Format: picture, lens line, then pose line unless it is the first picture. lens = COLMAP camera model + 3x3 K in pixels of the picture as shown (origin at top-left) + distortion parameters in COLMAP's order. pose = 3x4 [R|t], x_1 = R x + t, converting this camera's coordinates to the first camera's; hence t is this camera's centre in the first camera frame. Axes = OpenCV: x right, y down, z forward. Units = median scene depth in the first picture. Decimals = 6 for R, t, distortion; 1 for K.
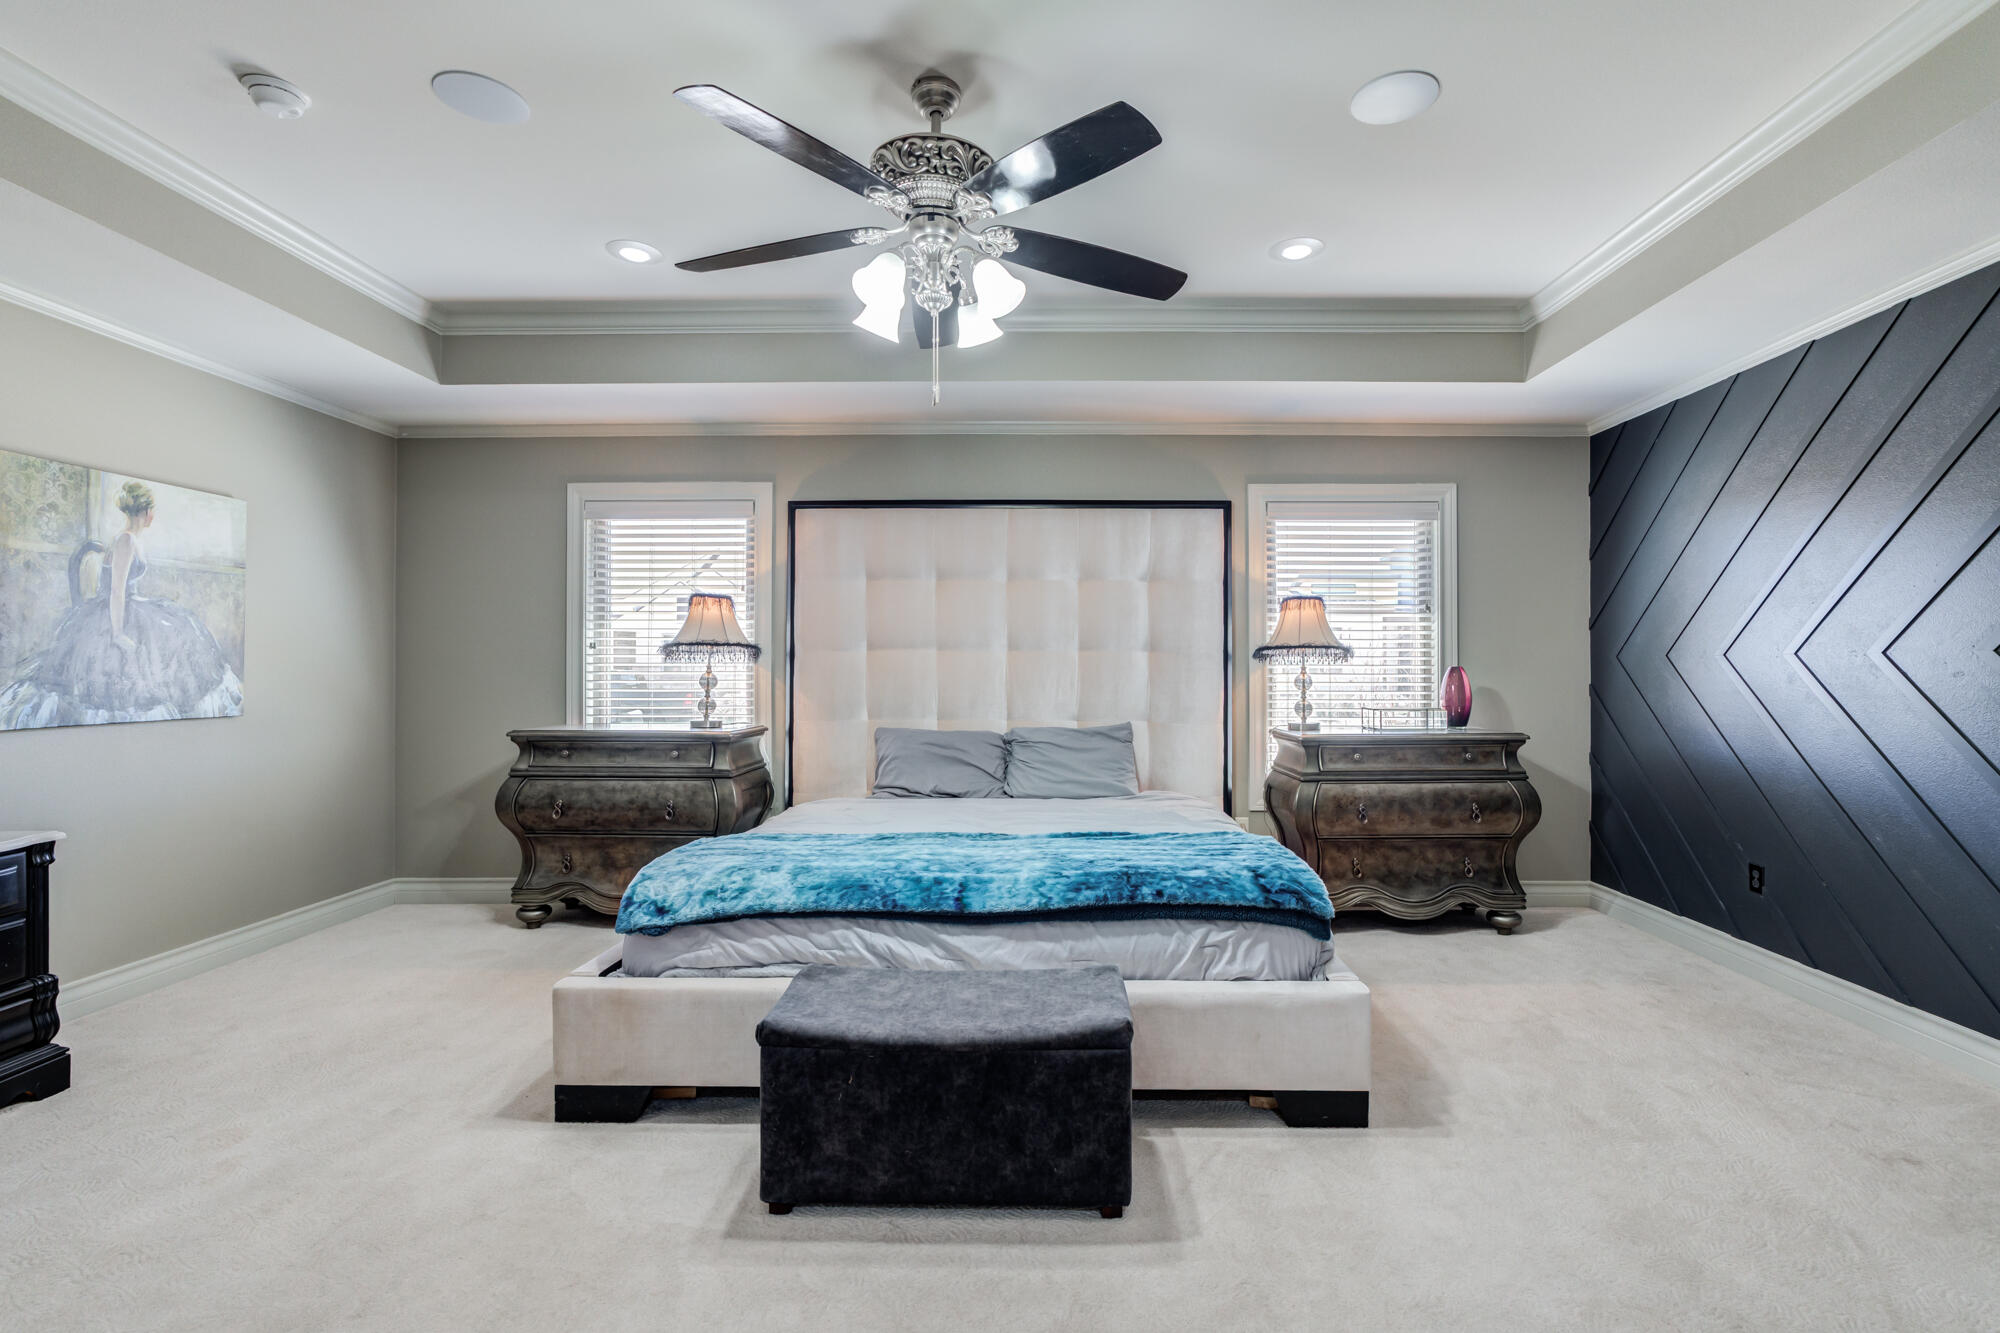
lens RADIAL K [[913.7, 0, 1000.0], [0, 913.7, 666.5], [0, 0, 1]] dist [-0.003263, 0.000214]
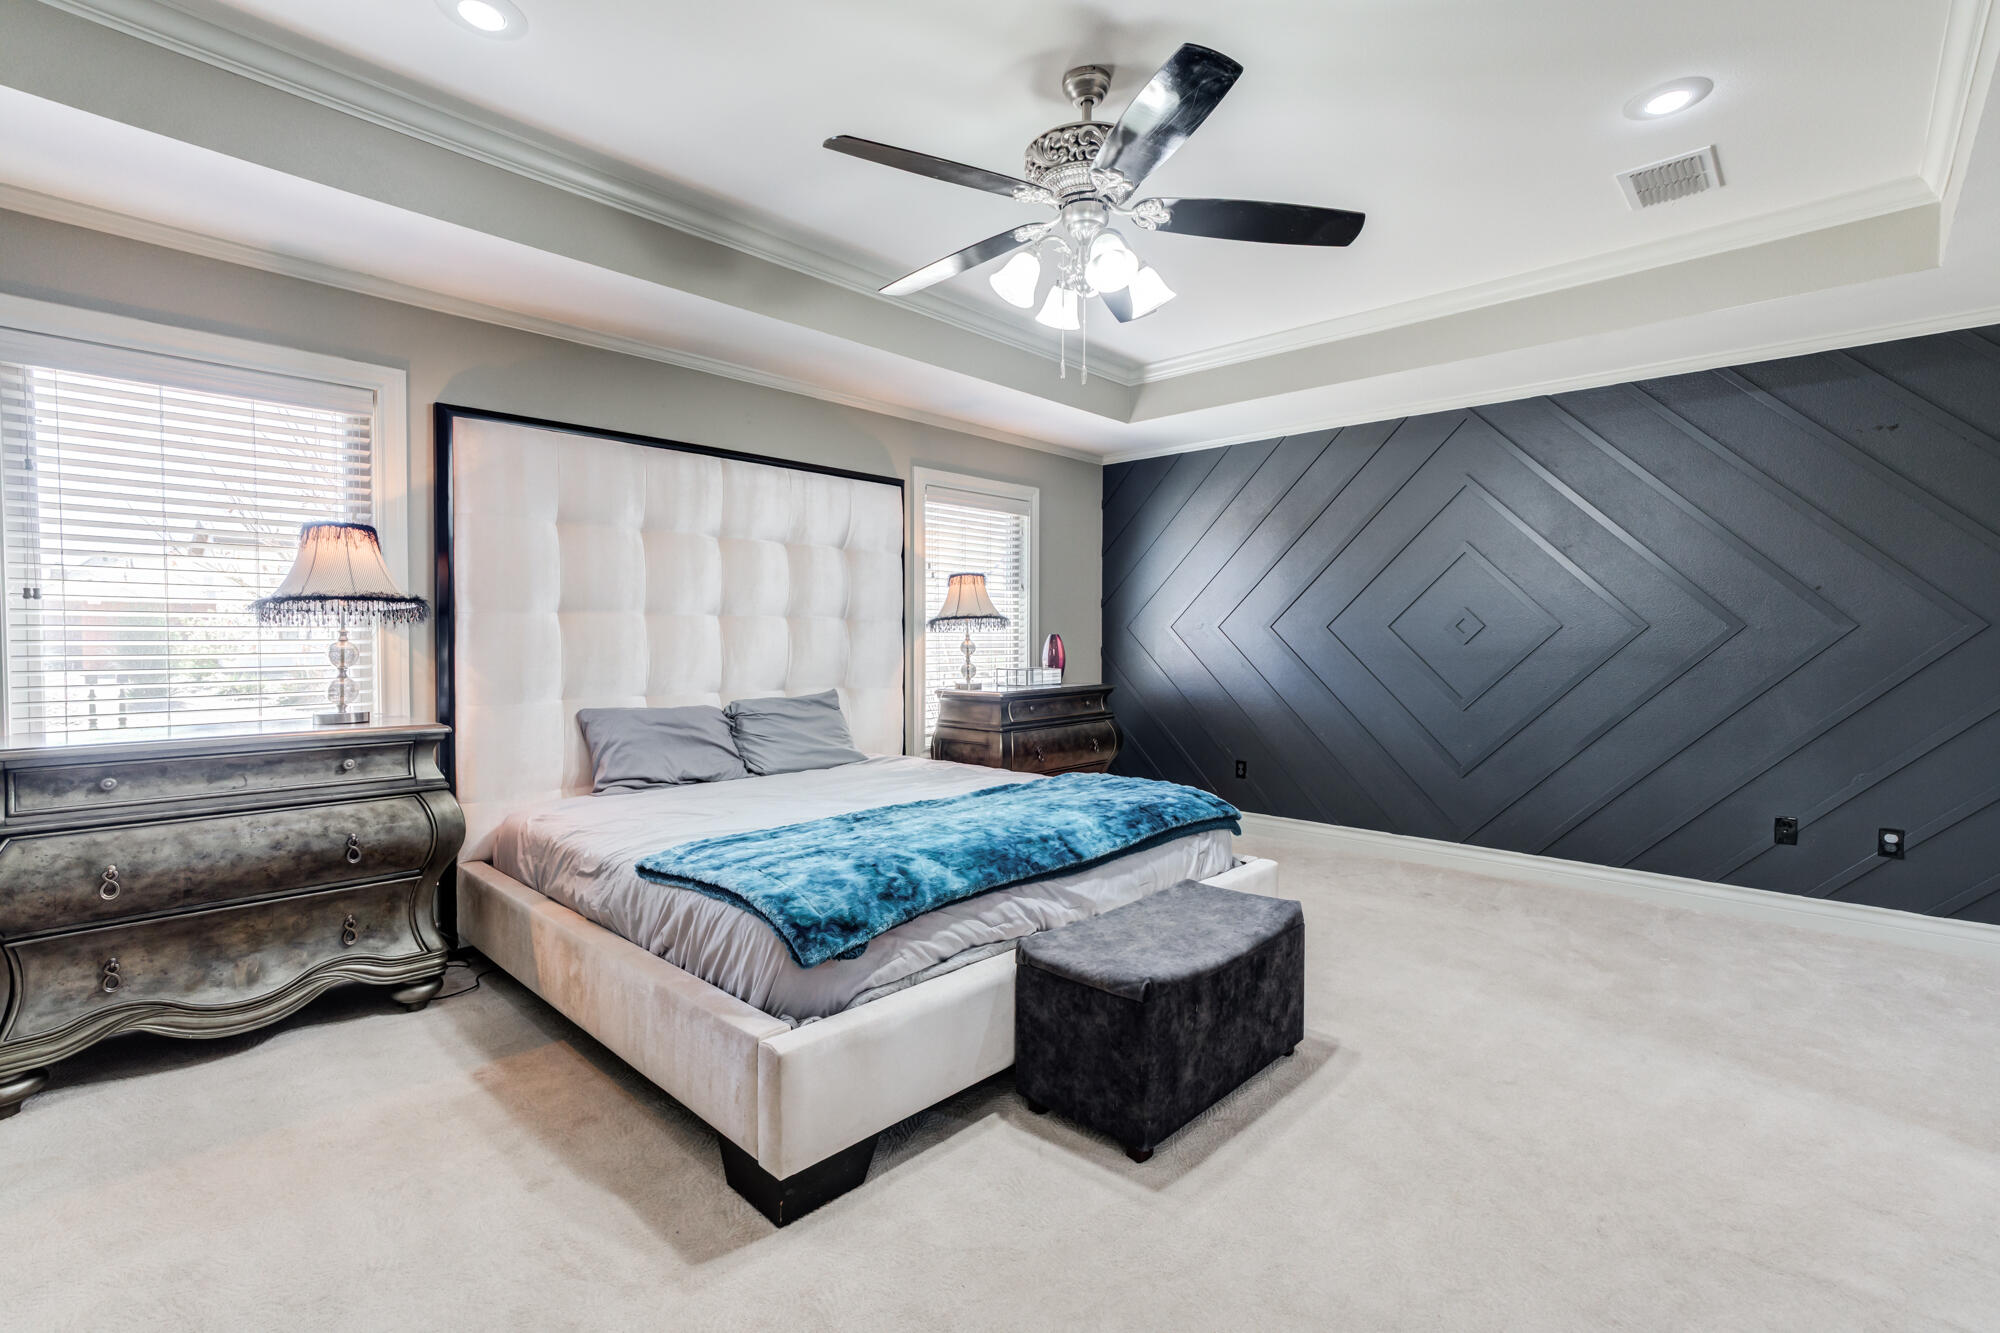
lens RADIAL K [[926.8, 0, 995.7], [0, 926.8, 655.3], [0, 0, 1]] dist [-0.000372, 0.001006]
pose [[0.672221, -0.015055, 0.740198, -0.516284], [-0.001378, 0.999766, 0.021586, 0.001695], [-0.740349, -0.015531, 0.672043, 0.196079]]
